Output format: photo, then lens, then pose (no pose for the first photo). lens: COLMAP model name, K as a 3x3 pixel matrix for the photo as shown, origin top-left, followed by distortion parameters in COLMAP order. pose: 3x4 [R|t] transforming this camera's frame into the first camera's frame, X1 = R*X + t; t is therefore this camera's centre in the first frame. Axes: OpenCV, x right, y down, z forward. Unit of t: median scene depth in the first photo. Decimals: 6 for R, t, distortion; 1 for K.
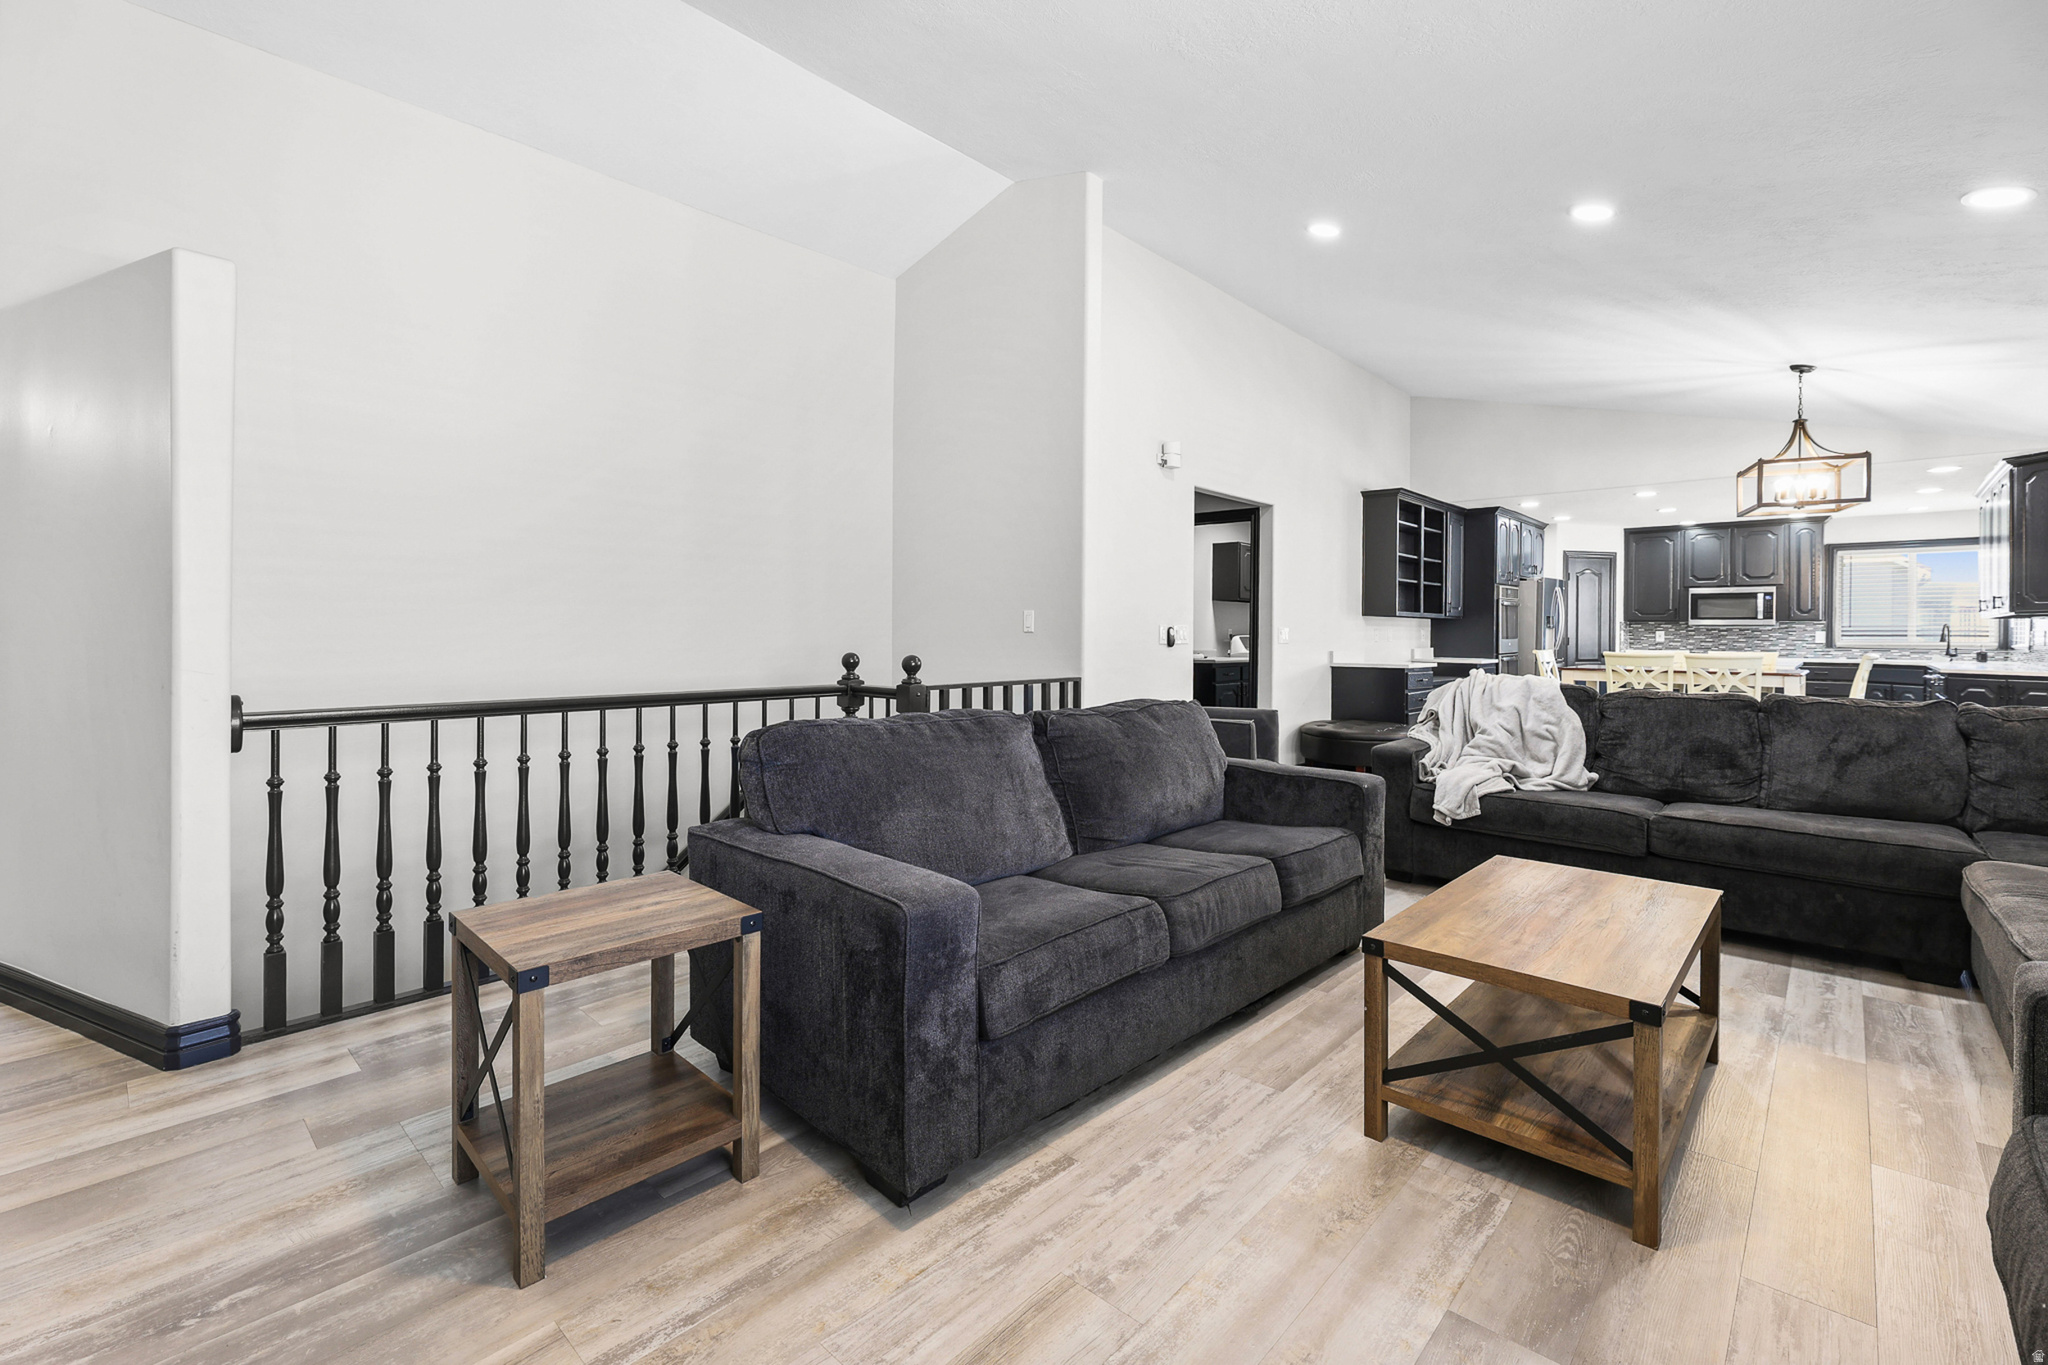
lens RADIAL K [[897.3, 0, 1021.5], [0, 897.3, 634.5], [0, 0, 1]] dist [-0.005260, -0.000805]
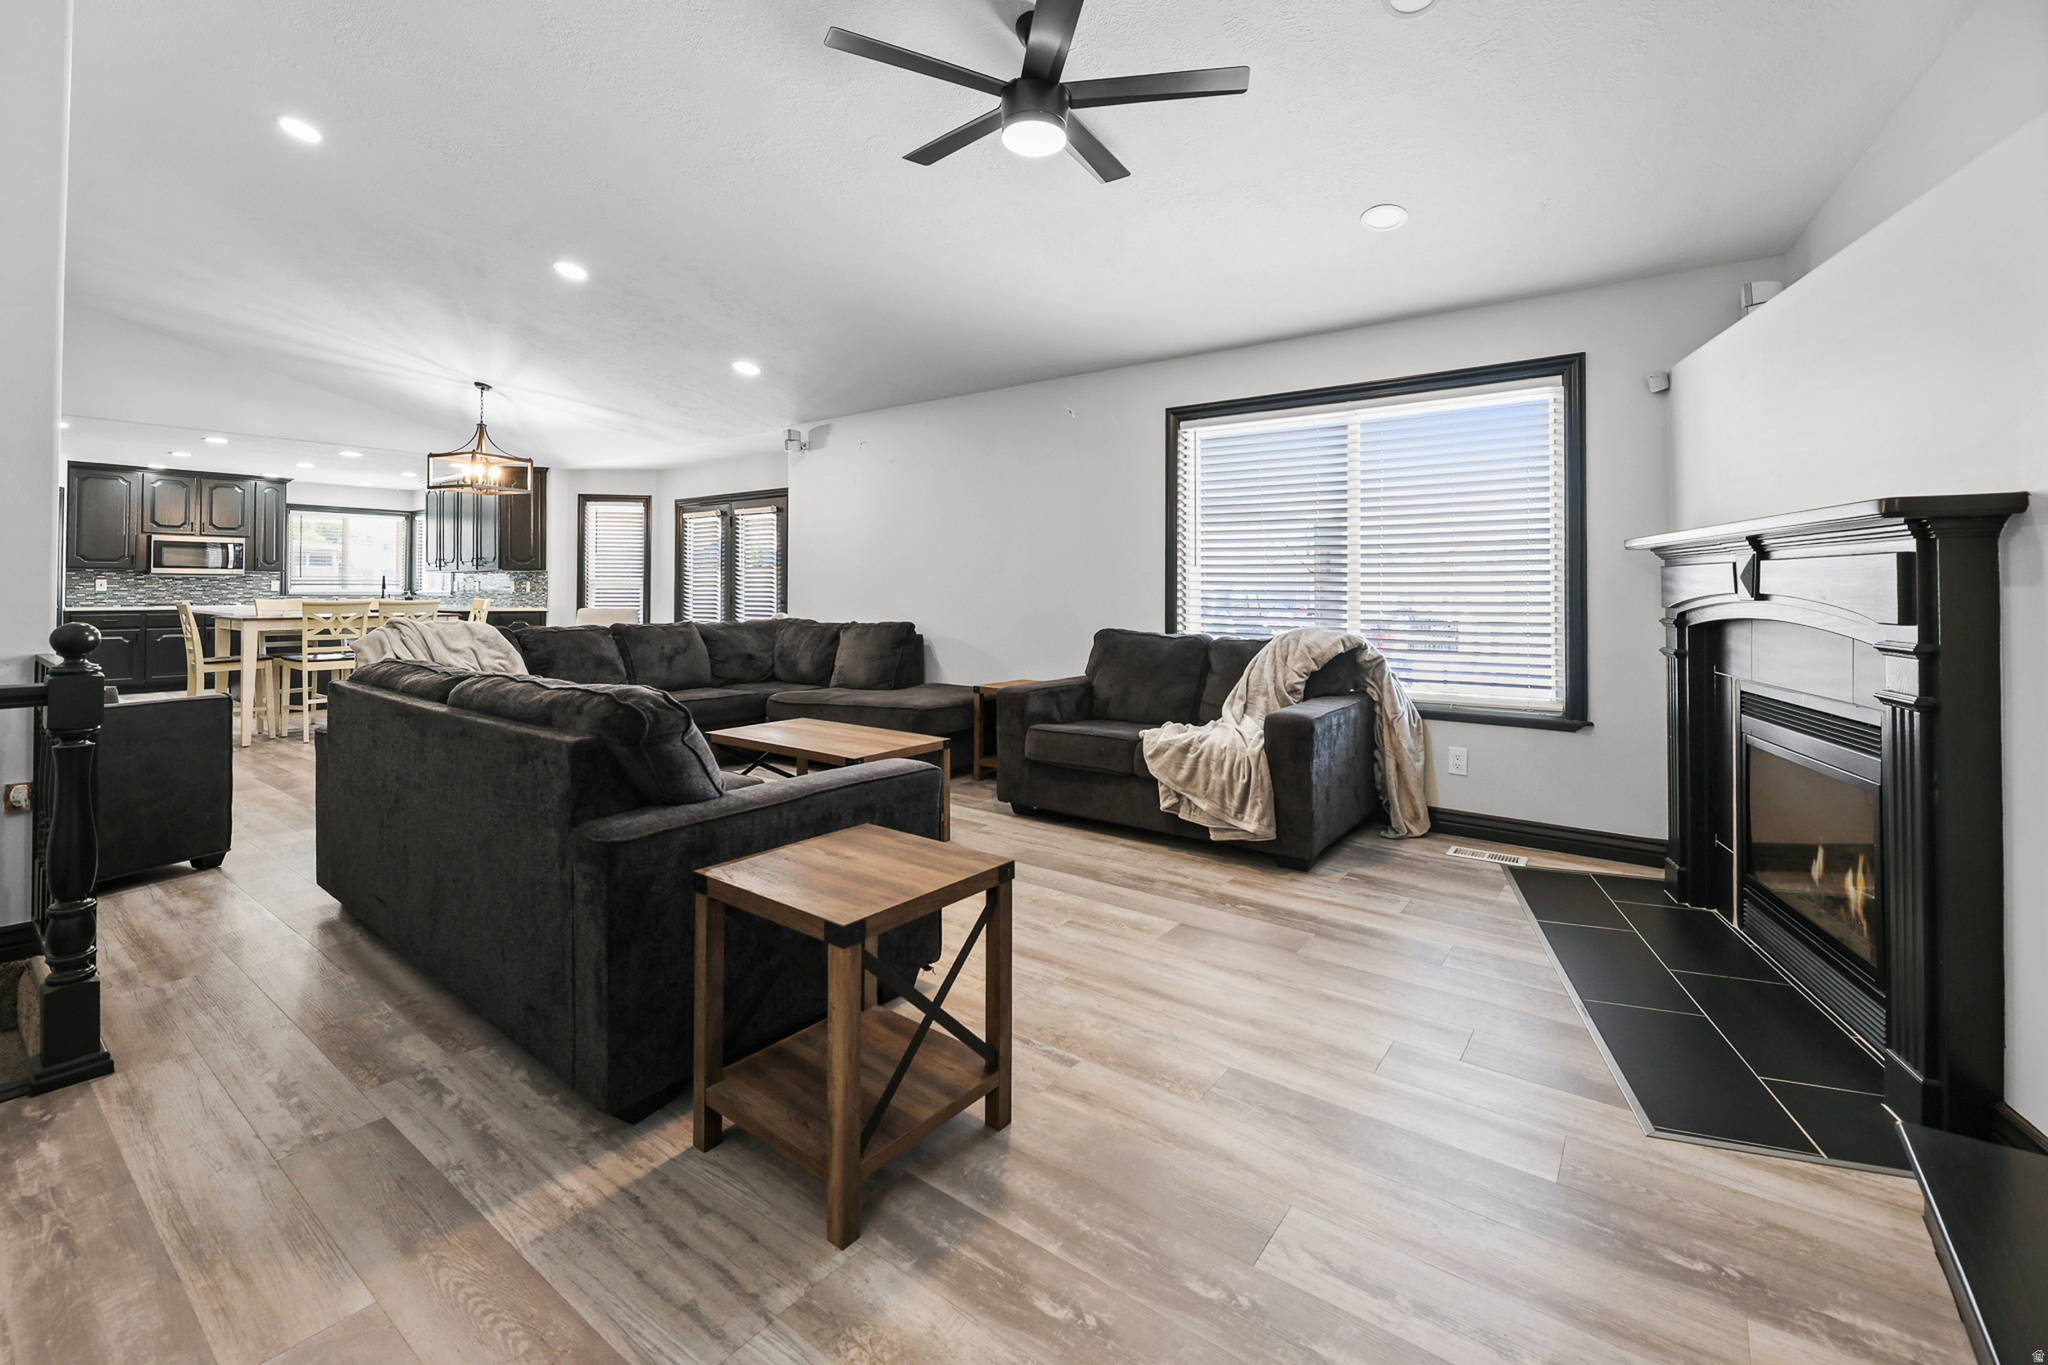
lens RADIAL K [[867.5, 0, 1030.5], [0, 867.5, 583.0], [0, 0, 1]] dist [-0.000639, -0.000135]
pose [[-0.113349, 0.001411, 0.993554, -0.347376], [-0.002466, 0.999996, -0.001702, -0.001443], [-0.993552, -0.002643, -0.113345, 0.220253]]
